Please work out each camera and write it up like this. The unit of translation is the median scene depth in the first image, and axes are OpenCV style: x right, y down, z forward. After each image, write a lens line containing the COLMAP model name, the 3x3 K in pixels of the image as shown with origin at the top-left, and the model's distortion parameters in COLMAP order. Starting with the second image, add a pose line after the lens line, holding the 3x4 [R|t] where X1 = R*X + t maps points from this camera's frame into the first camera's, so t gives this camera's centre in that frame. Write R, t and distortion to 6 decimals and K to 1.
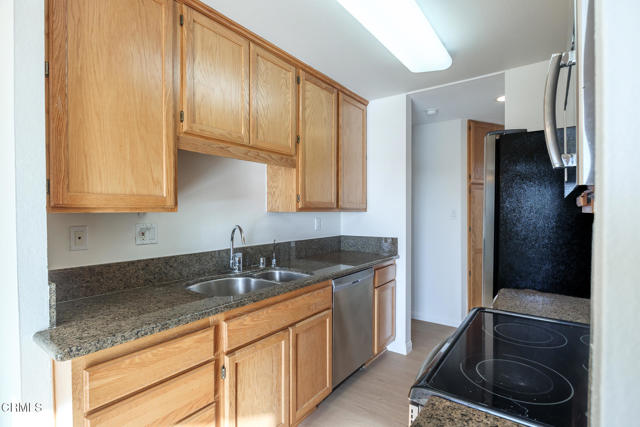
lens RADIAL K [[321.2, 0, 325.5], [0, 321.2, 214.1], [0, 0, 1]] dist [0.000288, 0.000698]
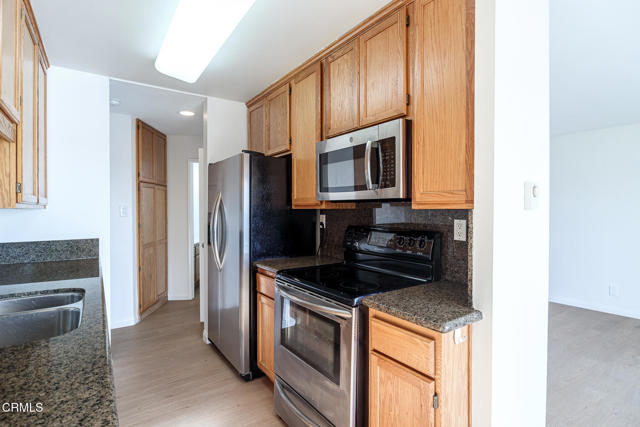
lens RADIAL K [[321.2, 0, 317.2], [0, 321.2, 210.3], [0, 0, 1]] dist [0.000288, 0.000698]
pose [[0.344570, -0.002819, 0.938756, -0.386162], [0.008249, 0.999966, -0.000025, 0.002213], [-0.938724, 0.007752, 0.344582, 0.138662]]
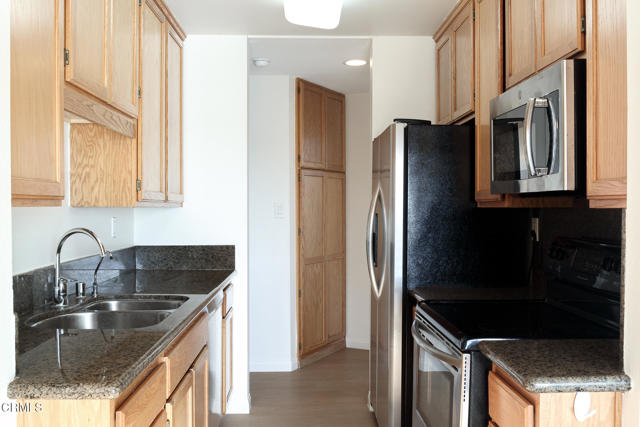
lens RADIAL K [[618.5, 0, 322.5], [0, 618.5, 213.7], [0, 0, 1]] dist [0.006694, 0.000000]
pose [[0.799408, -0.004952, 0.600767, -0.409887], [0.004030, 0.999988, 0.002881, 0.003796], [-0.600774, 0.000118, 0.799419, -0.159240]]
